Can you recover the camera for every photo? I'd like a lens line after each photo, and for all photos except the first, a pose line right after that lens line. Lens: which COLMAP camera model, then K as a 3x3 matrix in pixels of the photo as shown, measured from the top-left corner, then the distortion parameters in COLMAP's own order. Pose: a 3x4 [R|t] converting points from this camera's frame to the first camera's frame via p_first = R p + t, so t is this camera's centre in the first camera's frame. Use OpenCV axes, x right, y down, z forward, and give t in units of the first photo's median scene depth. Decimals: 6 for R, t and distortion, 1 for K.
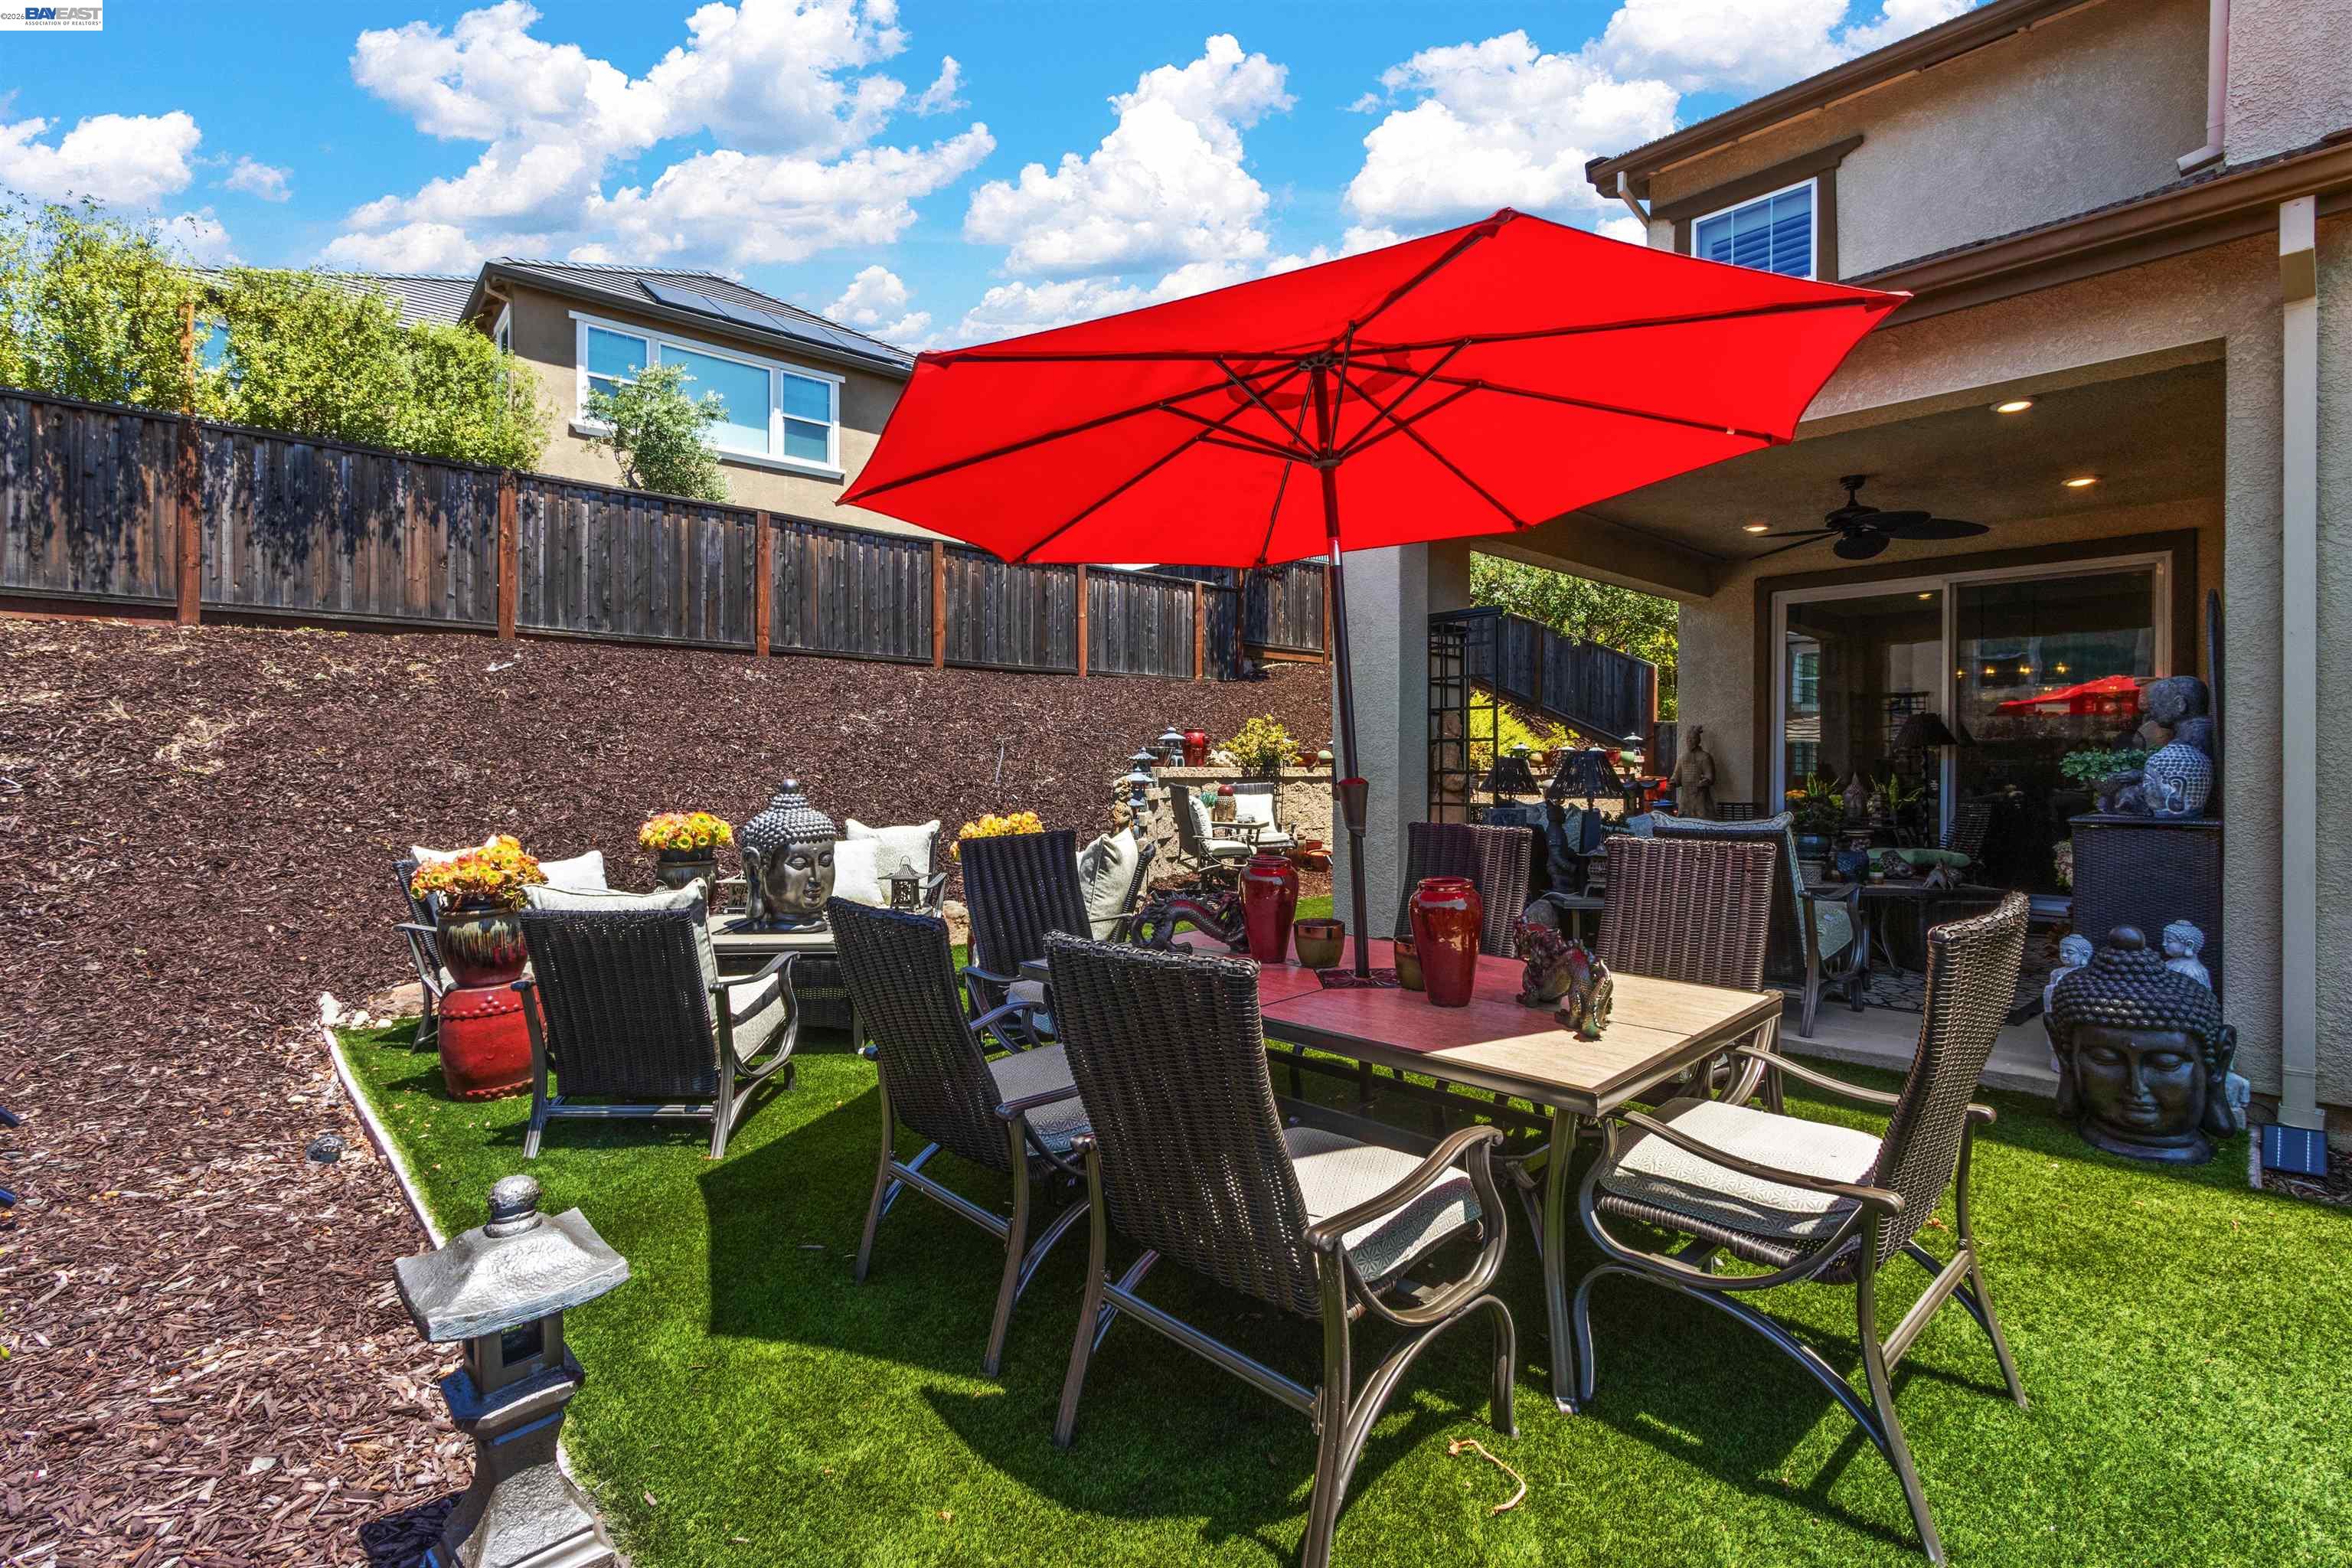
lens RADIAL K [[1086.1, 0, 1177.0], [0, 1086.1, 771.9], [0, 0, 1]] dist [-0.001491, -0.000367]
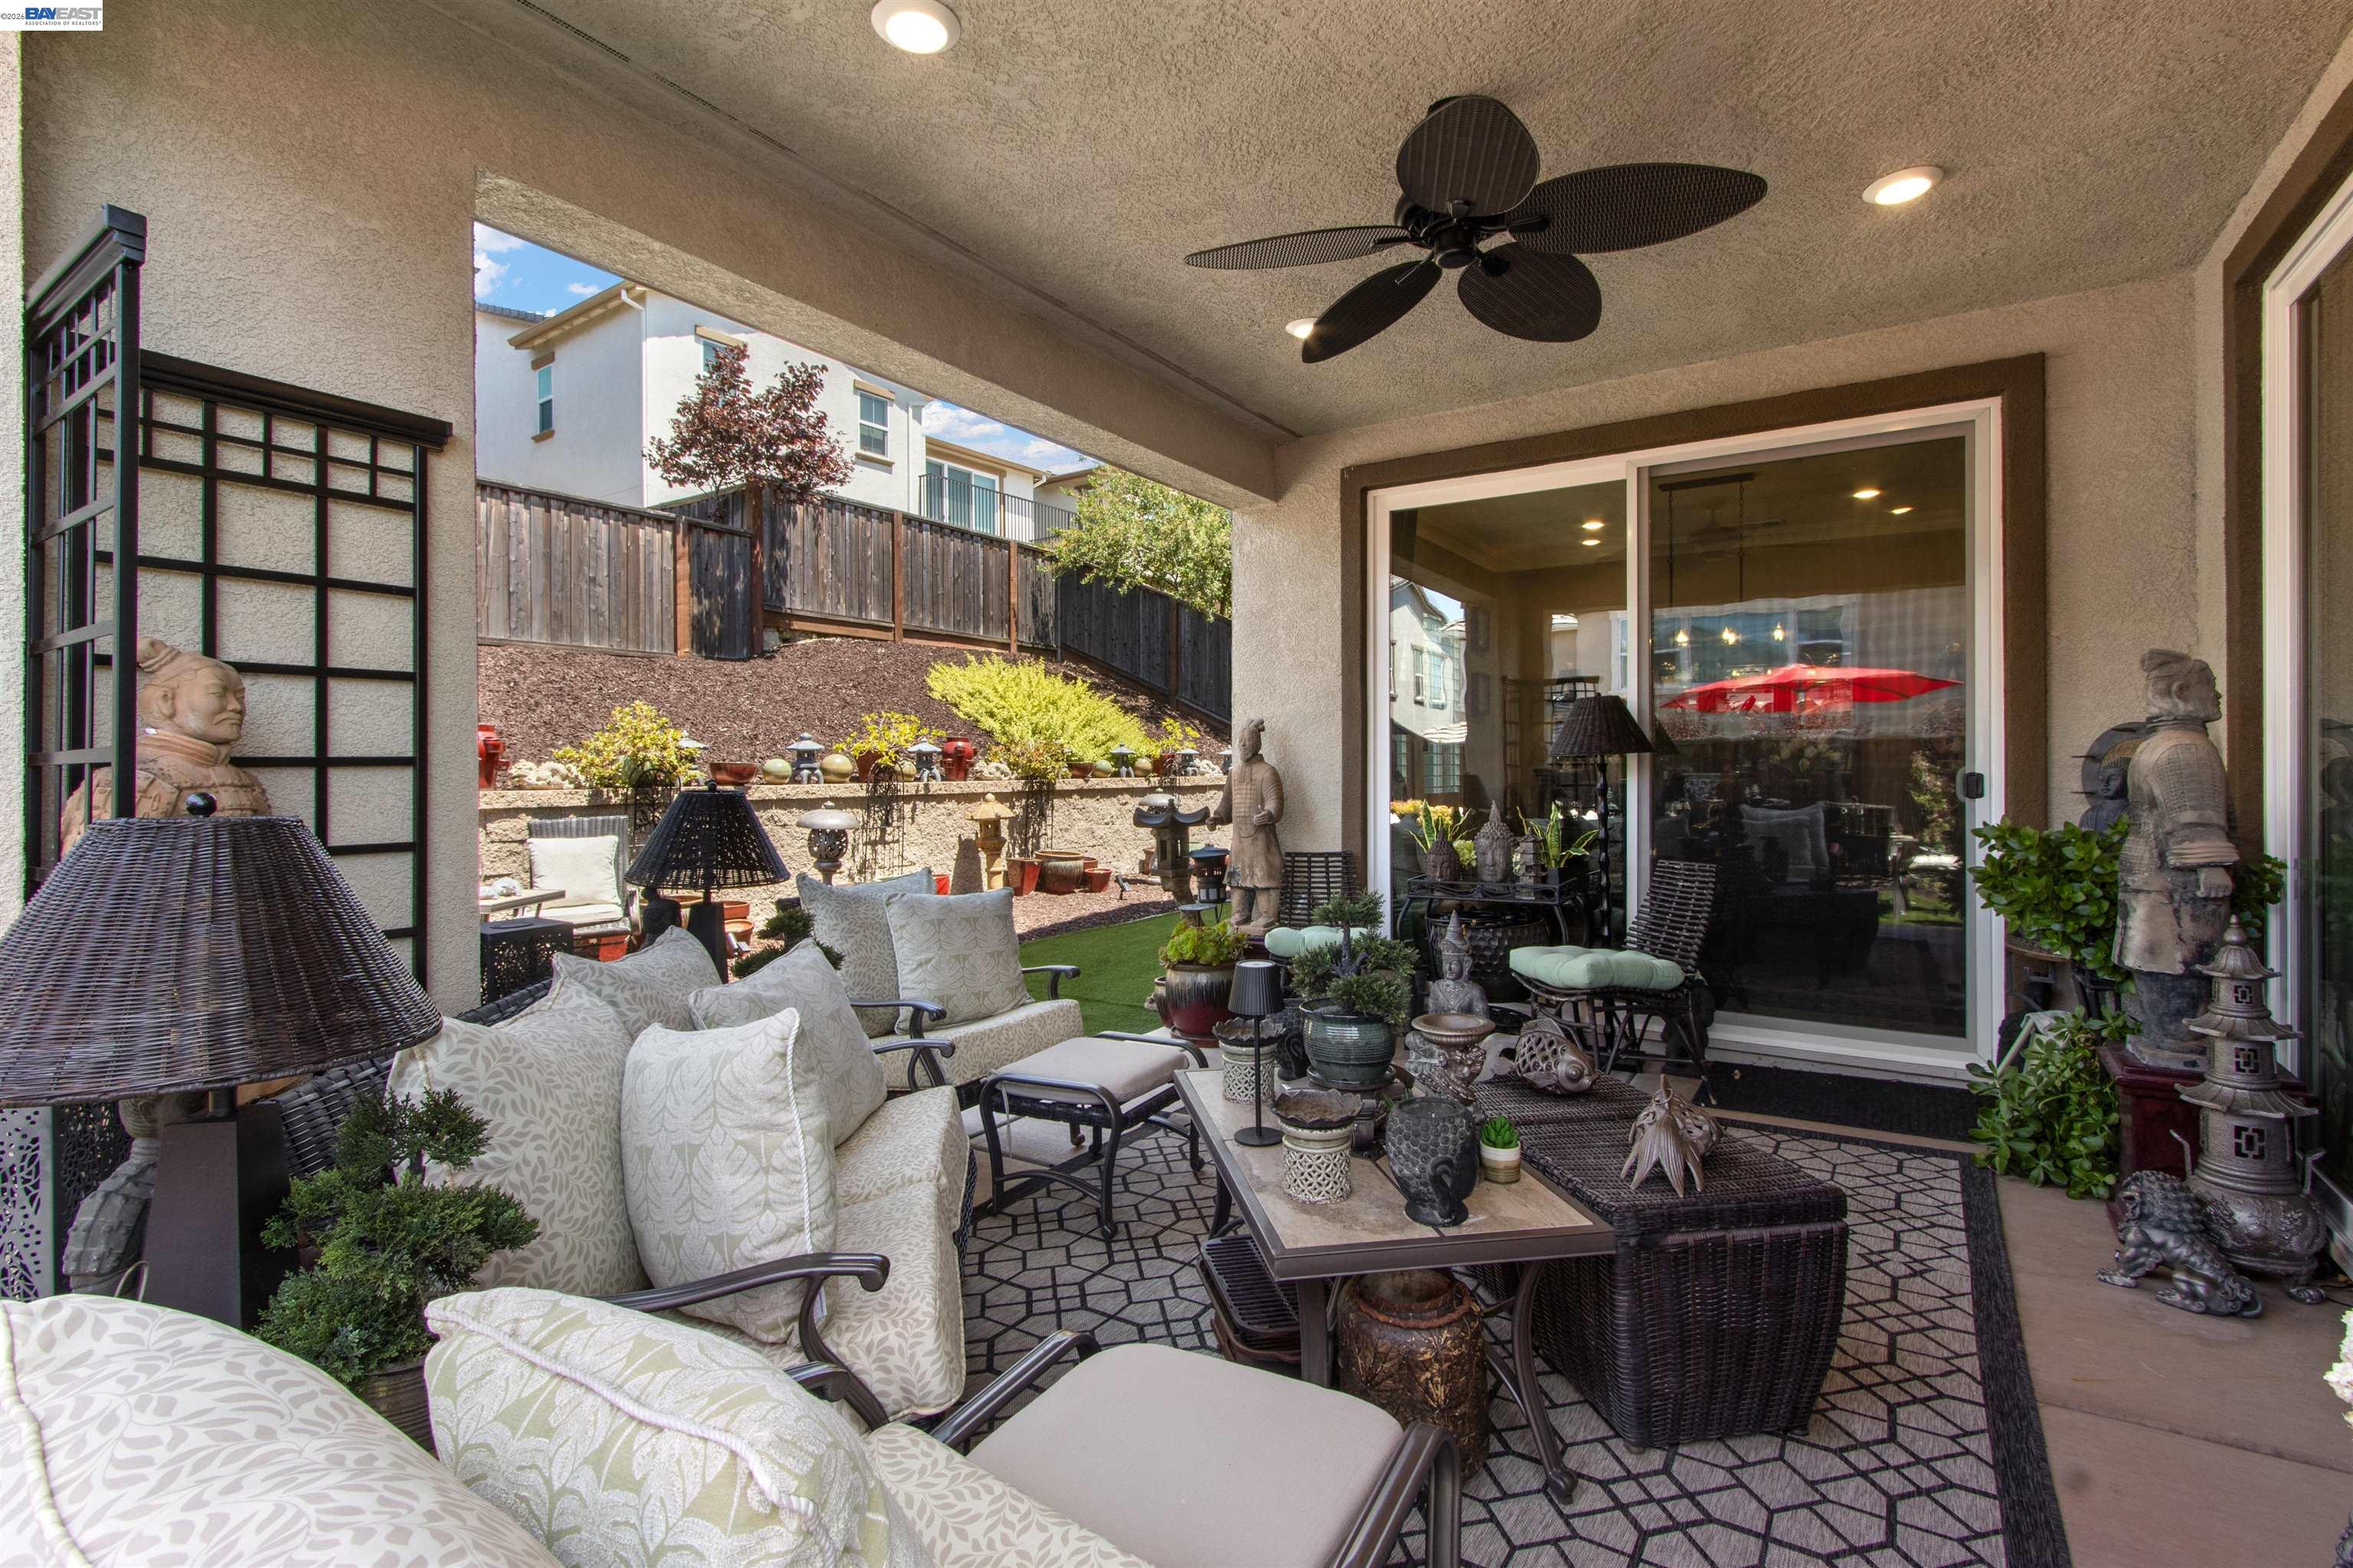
lens RADIAL K [[1089.8, 0, 1172.1], [0, 1089.8, 758.9], [0, 0, 1]] dist [-0.000144, -0.000093]
pose [[0.971285, -0.004700, 0.237873, 0.243684], [0.007277, 0.999924, -0.009953, -0.013036], [-0.237808, 0.011398, 0.971245, 0.363407]]
